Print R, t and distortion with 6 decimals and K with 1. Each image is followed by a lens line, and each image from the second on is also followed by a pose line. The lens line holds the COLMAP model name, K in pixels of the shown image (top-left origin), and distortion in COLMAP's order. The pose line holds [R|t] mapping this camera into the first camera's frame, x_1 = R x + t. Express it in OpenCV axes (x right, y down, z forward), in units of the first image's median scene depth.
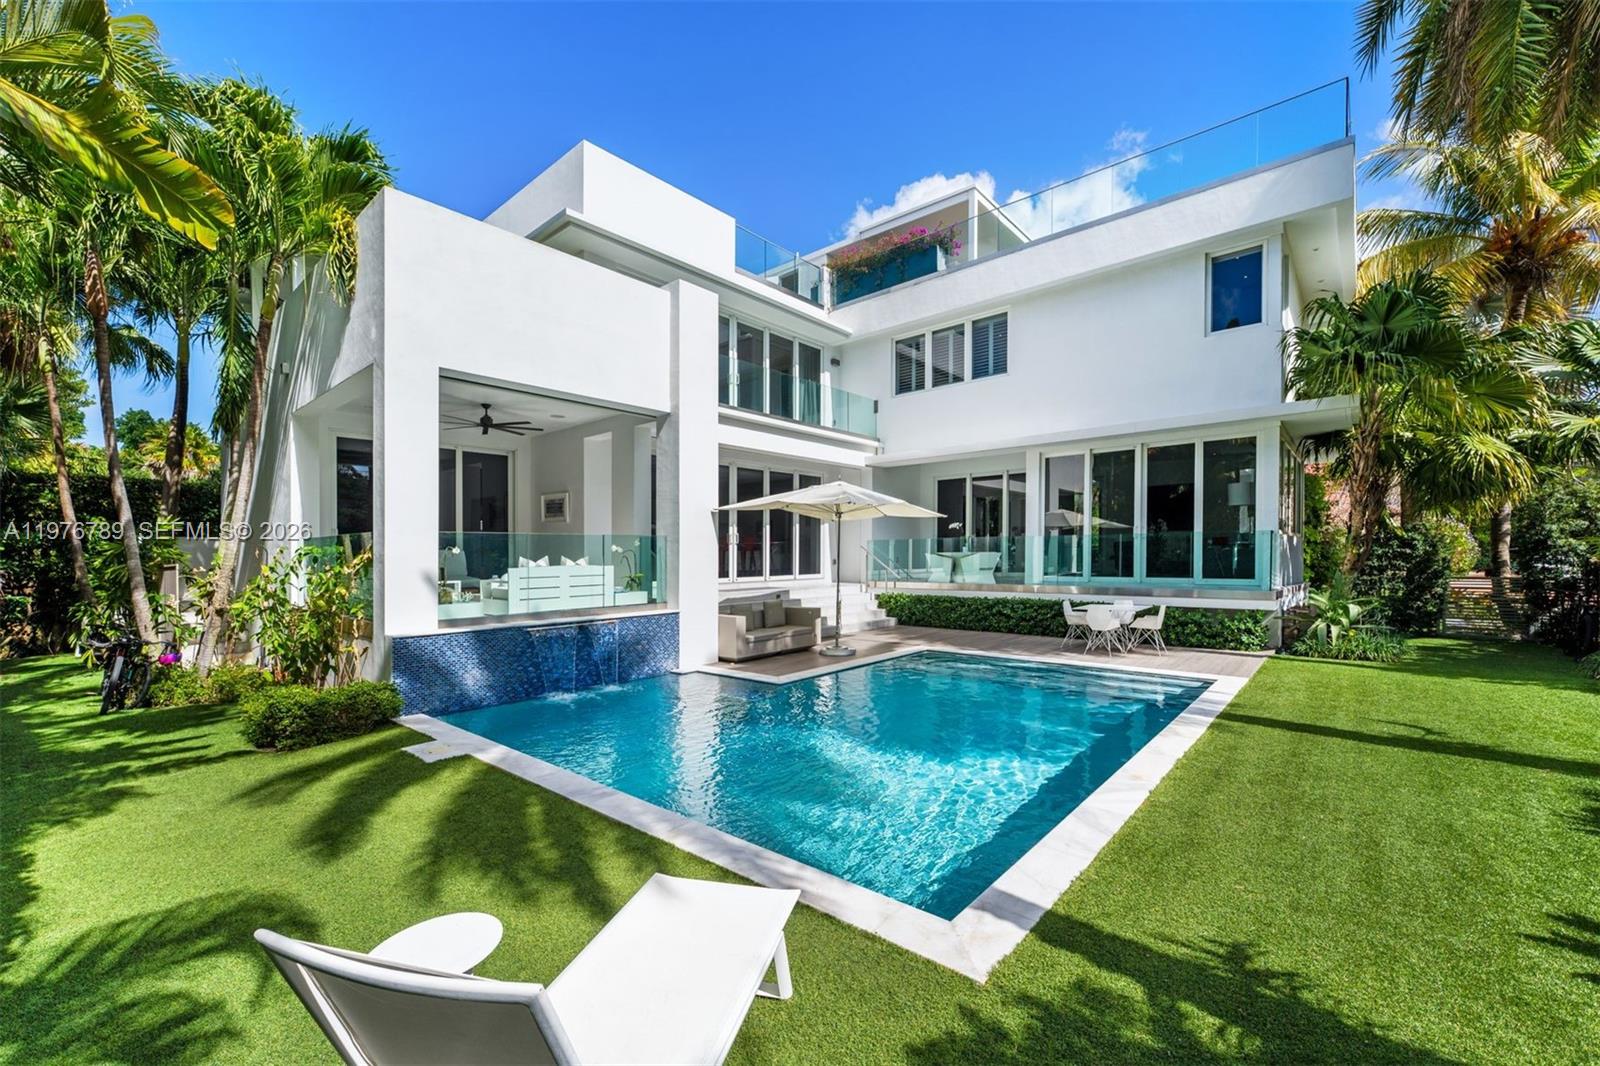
lens RADIAL K [[635.0, 0, 800.0], [0, 635.0, 533.0], [0, 0, 1]] dist [0.000962, 0.000151]
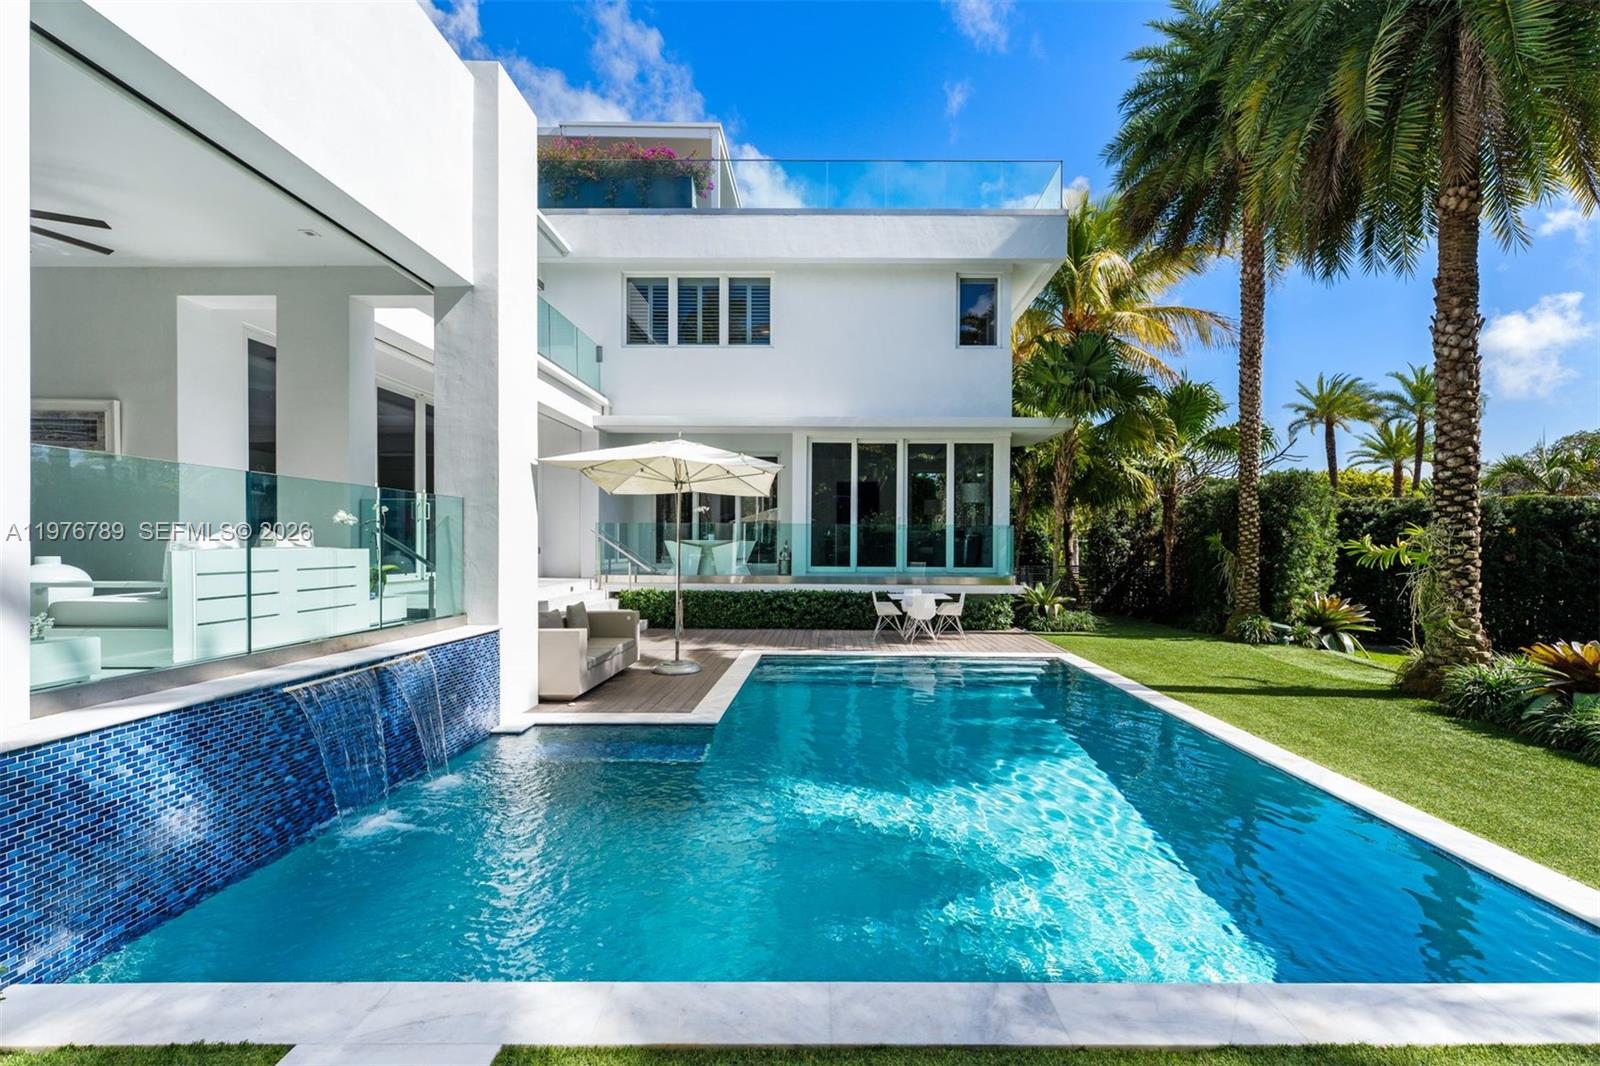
lens RADIAL K [[665.5, 0, 800.0], [0, 665.5, 533.0], [0, 0, 1]] dist [0.001148, 0.000177]
pose [[0.765811, 0.025957, 0.642541, -0.296648], [-0.033399, 0.999442, -0.000568, 0.021236], [-0.642198, -0.021025, 0.766251, 0.276521]]
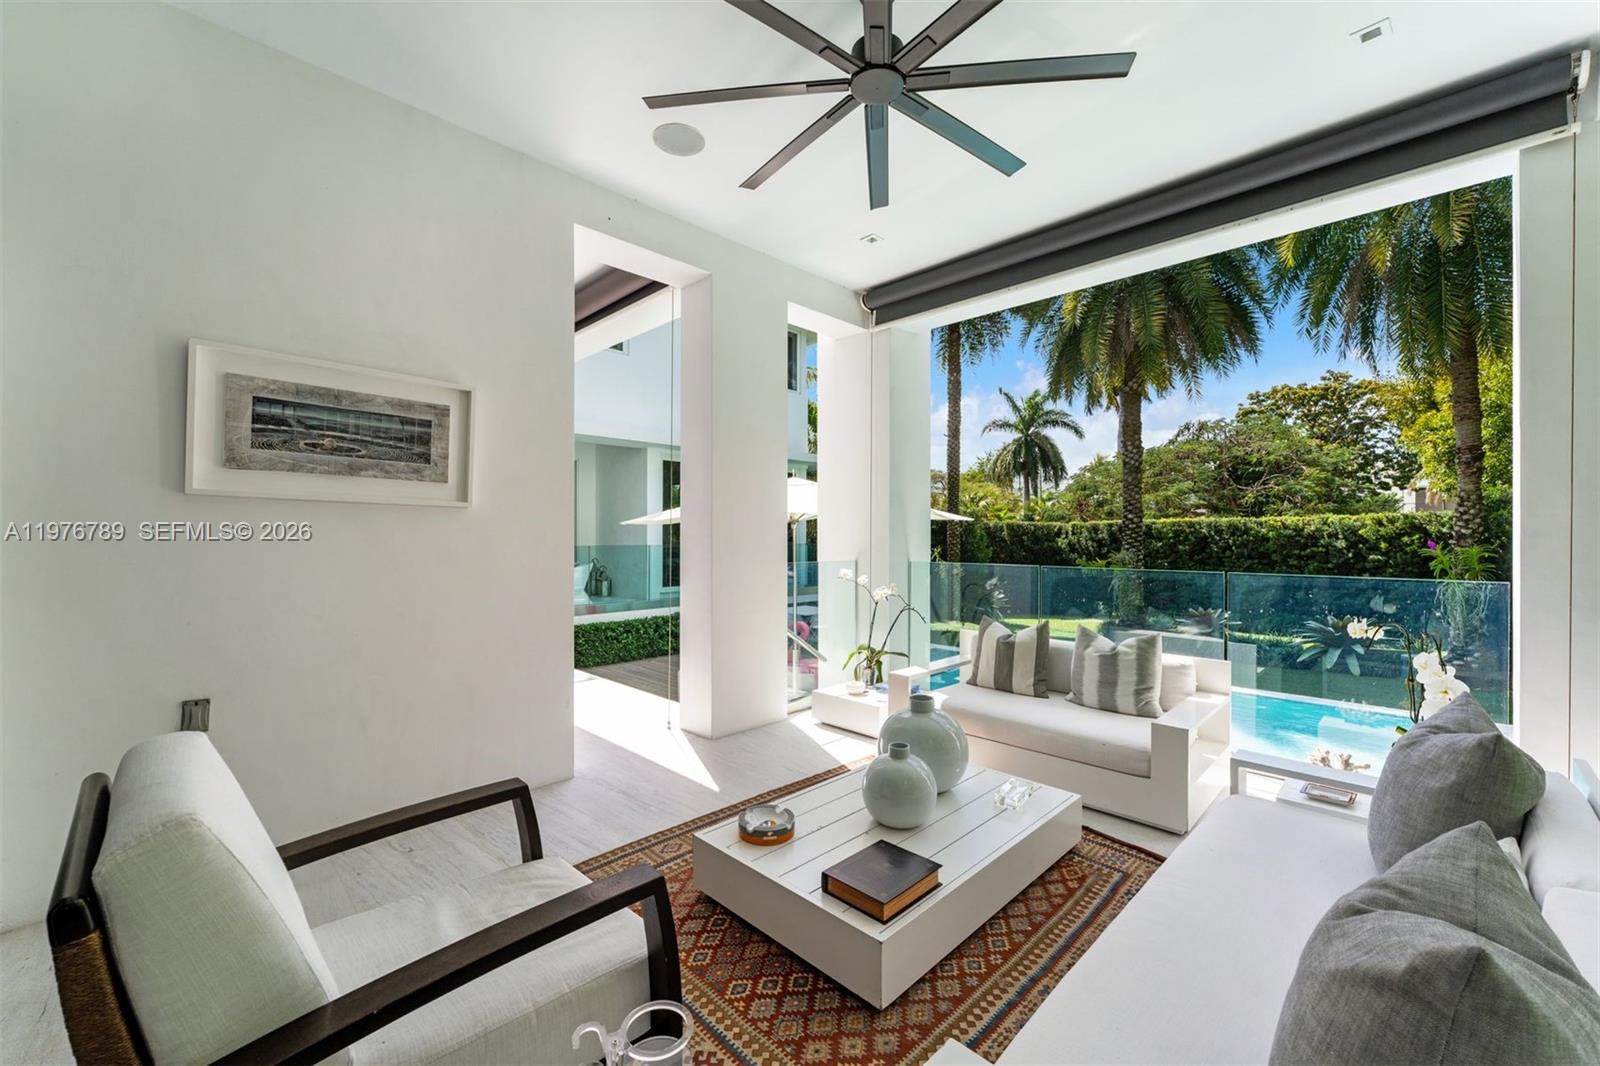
lens RADIAL K [[635.0, 0, 800.0], [0, 635.0, 533.0], [0, 0, 1]] dist [0.000962, 0.000151]
pose [[0.073582, 0.021006, 0.997068, -0.590929], [-0.033123, 0.999278, -0.018609, -0.002663], [-0.996739, -0.031657, 0.074224, 0.810654]]
